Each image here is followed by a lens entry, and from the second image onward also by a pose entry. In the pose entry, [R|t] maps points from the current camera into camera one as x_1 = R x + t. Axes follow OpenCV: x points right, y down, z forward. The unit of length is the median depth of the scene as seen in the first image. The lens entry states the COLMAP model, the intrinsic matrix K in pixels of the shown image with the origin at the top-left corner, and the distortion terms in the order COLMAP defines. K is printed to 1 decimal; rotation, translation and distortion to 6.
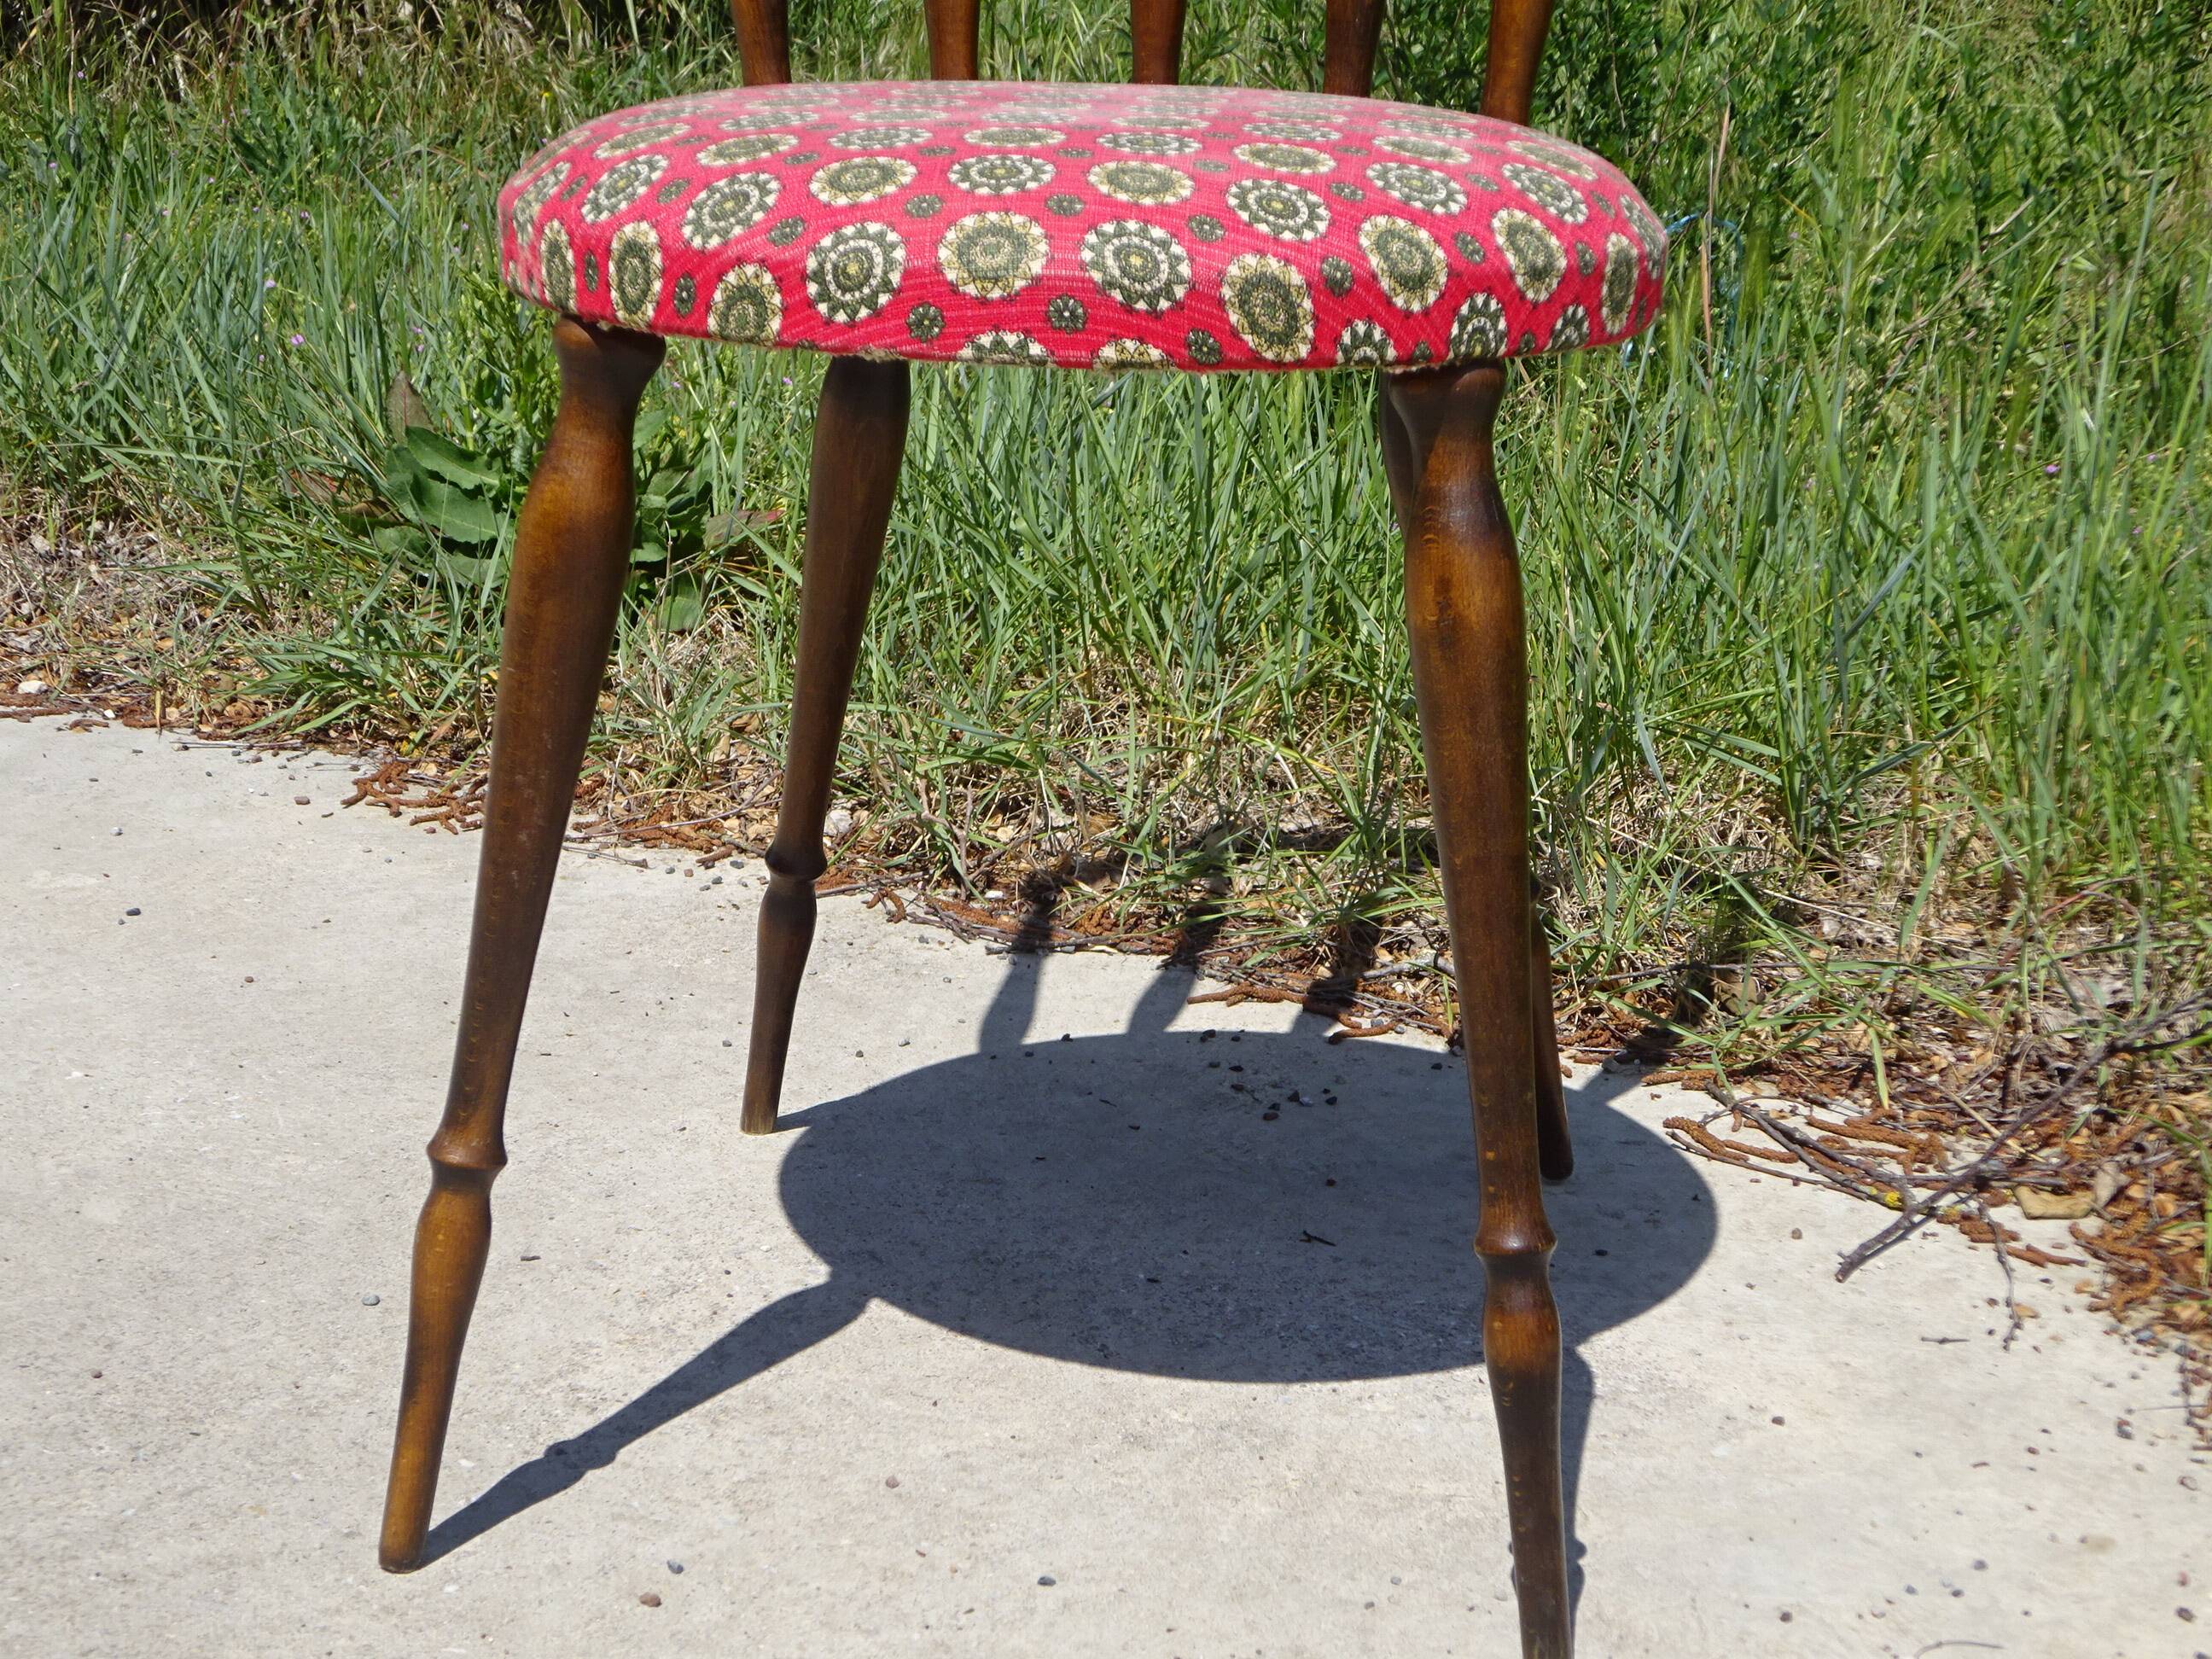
lens RADIAL K [[3903.5, 0, 1107.2], [0, 3903.5, 825.1], [0, 0, 1]] dist [0.008065, 0.000000]
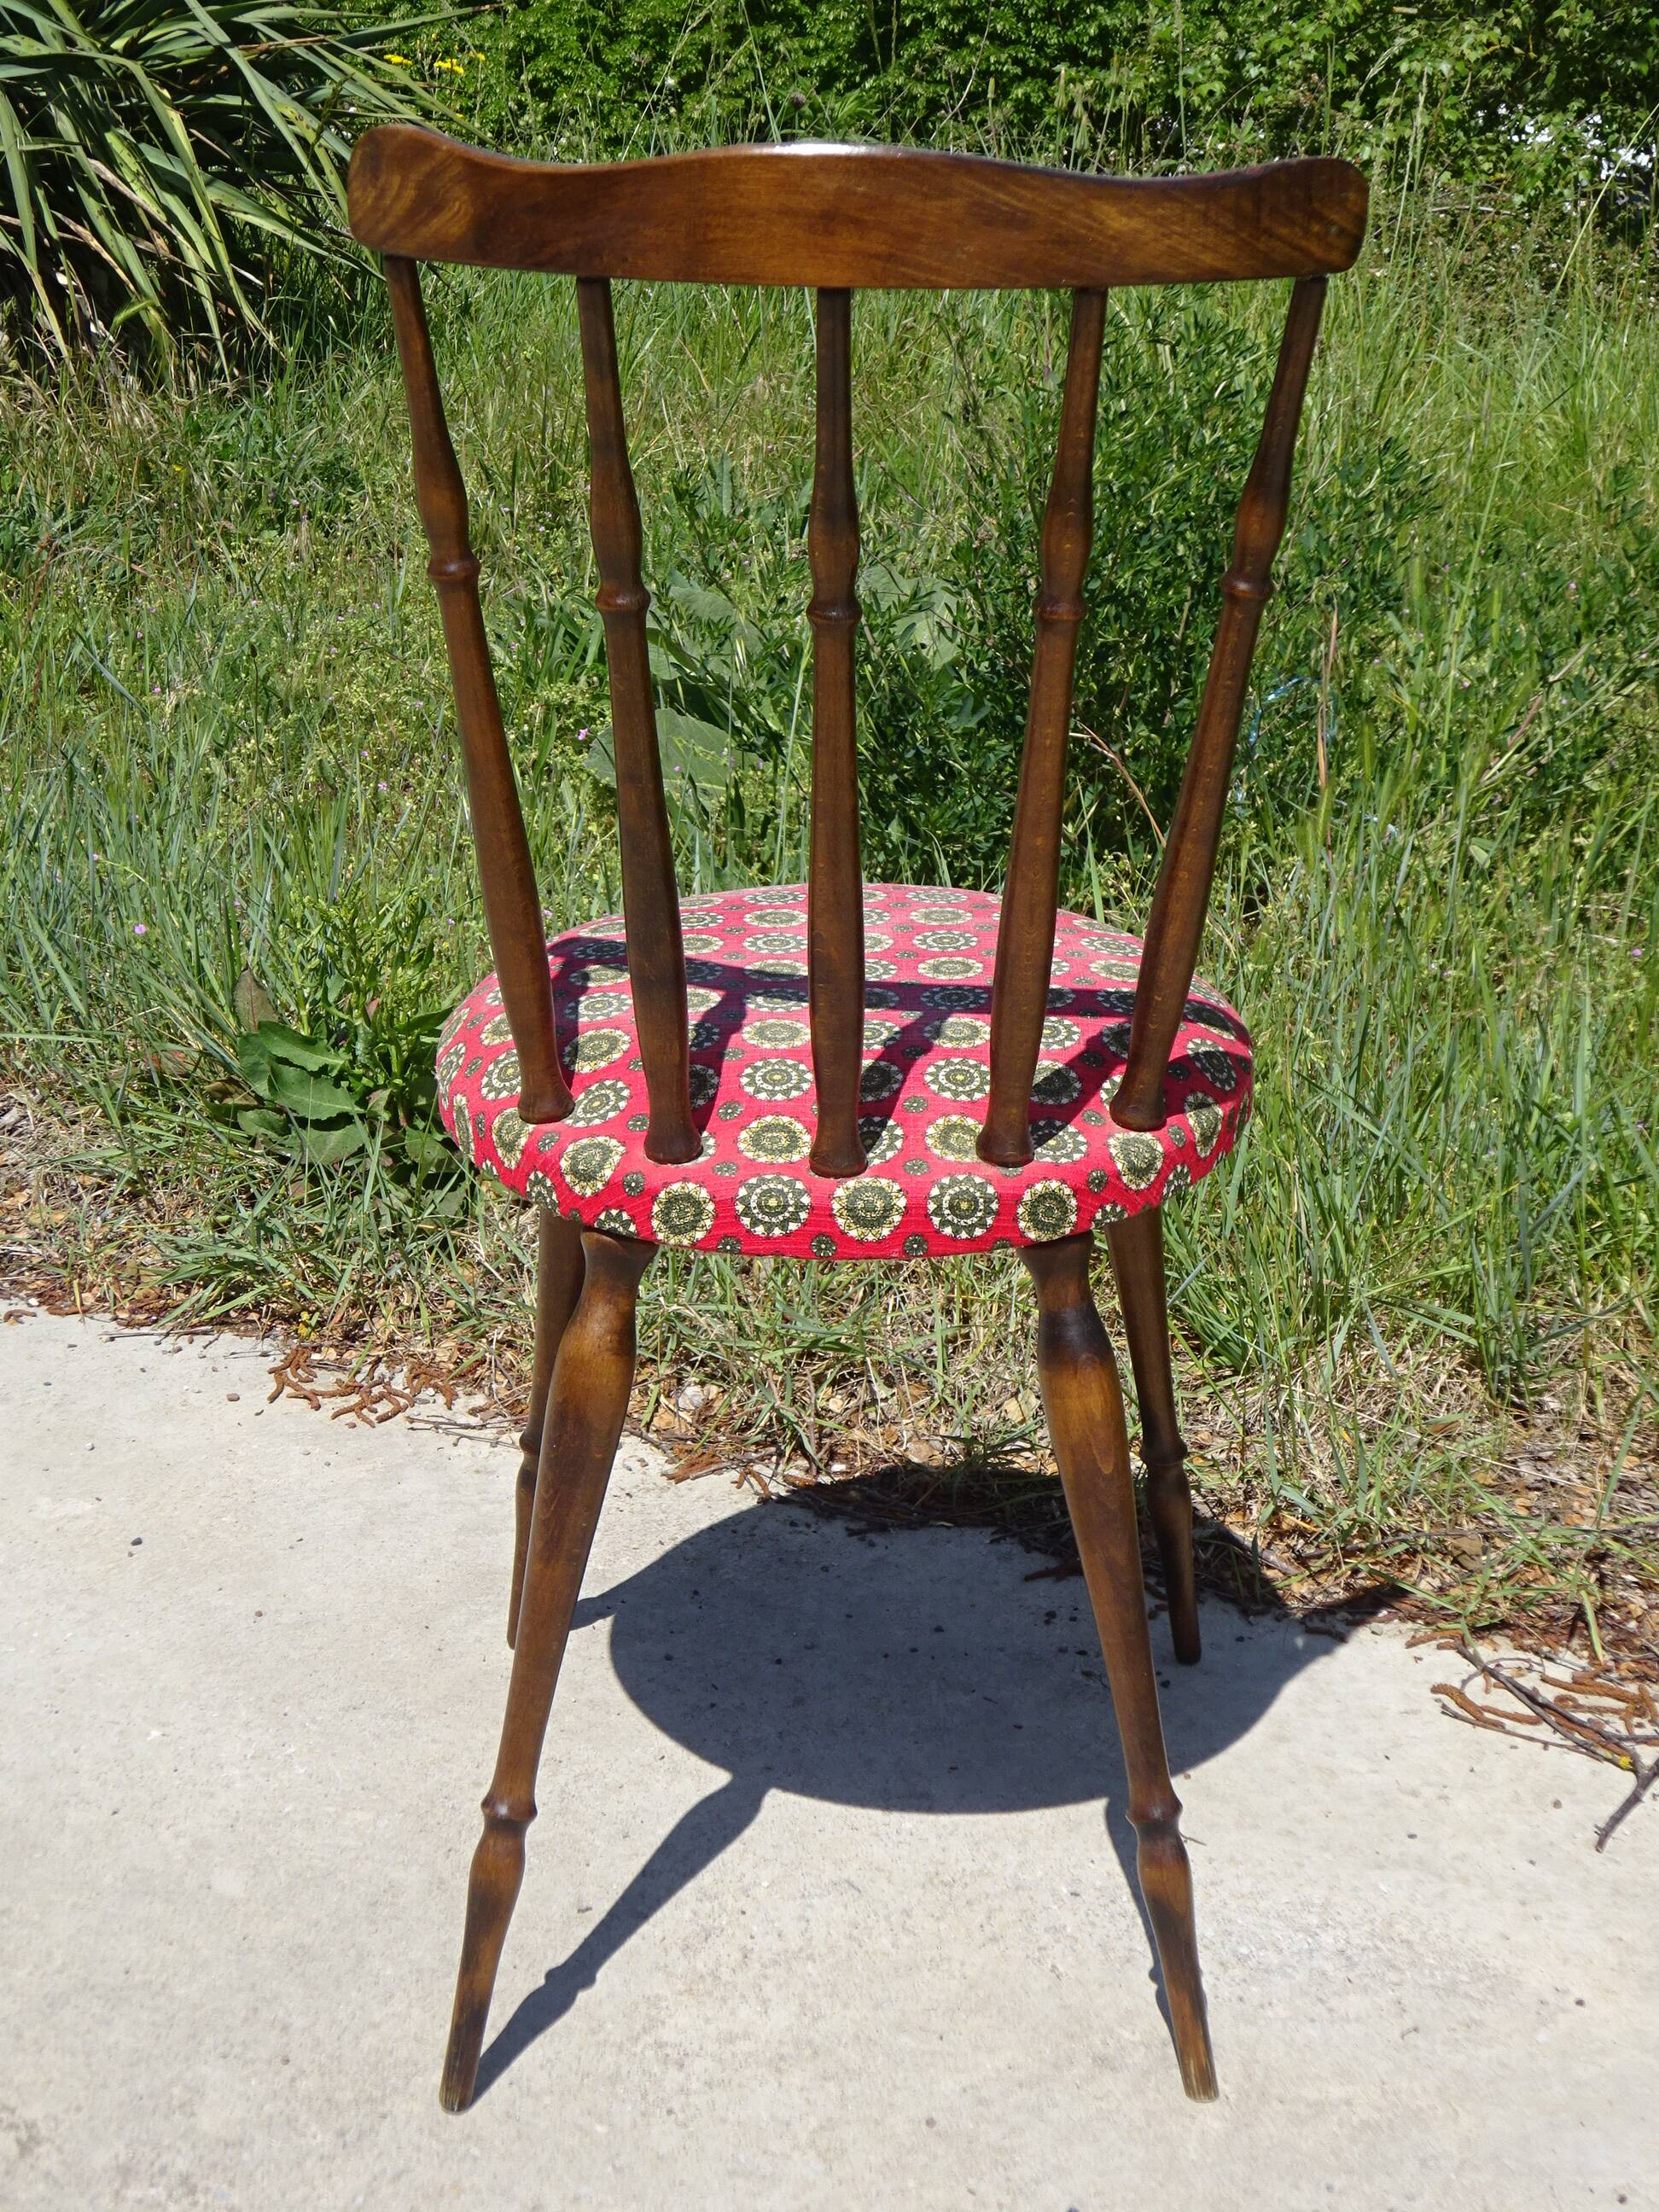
lens RADIAL K [[3773.2, 0, 851.3], [0, 3773.2, 1108.0], [0, 0, 1]] dist [0.027070, 0.000000]
pose [[0.995776, -0.053689, 0.074482, -0.107871], [0.048498, 0.996379, 0.069829, -0.177591], [-0.077961, -0.065922, 0.994775, -0.160456]]
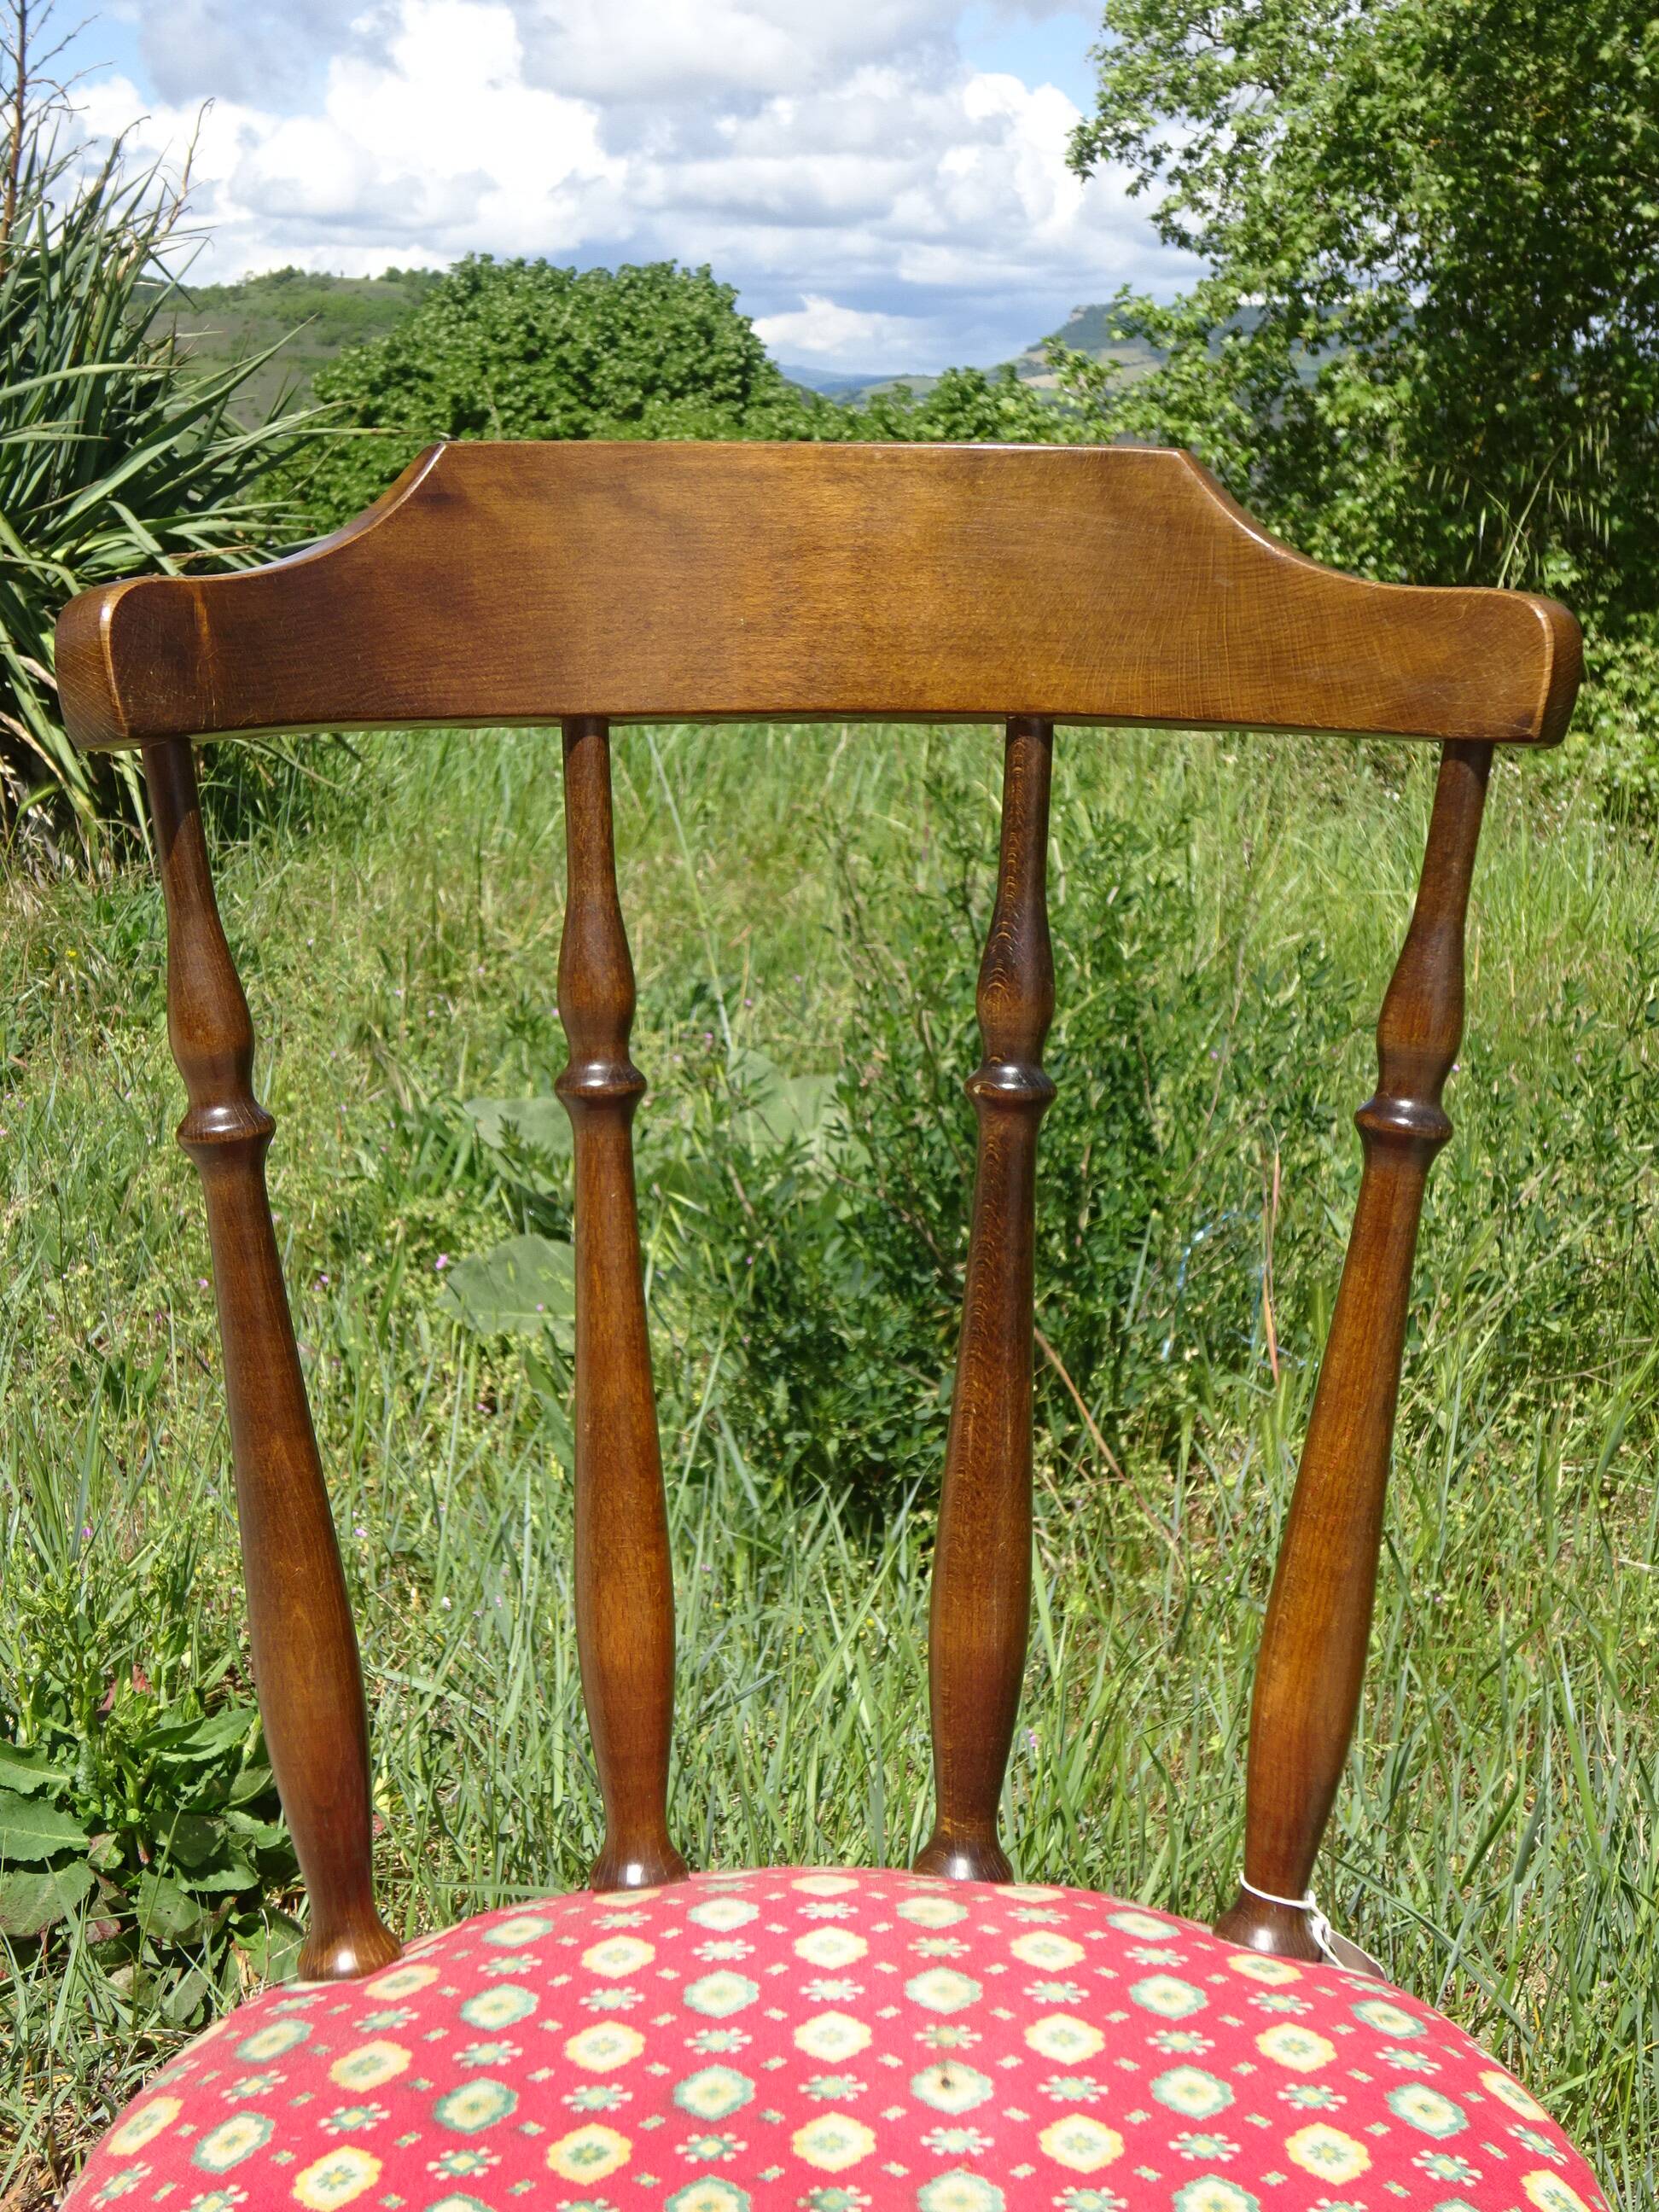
lens RADIAL K [[2968.5, 0, 837.1], [0, 2968.5, 1117.4], [0, 0, 1]] dist [0.014338, 0.000000]
pose [[0.992957, -0.051305, 0.106791, -0.053005], [0.054115, 0.998256, -0.023579, -0.262277], [-0.105395, 0.029192, 0.994002, 0.358396]]
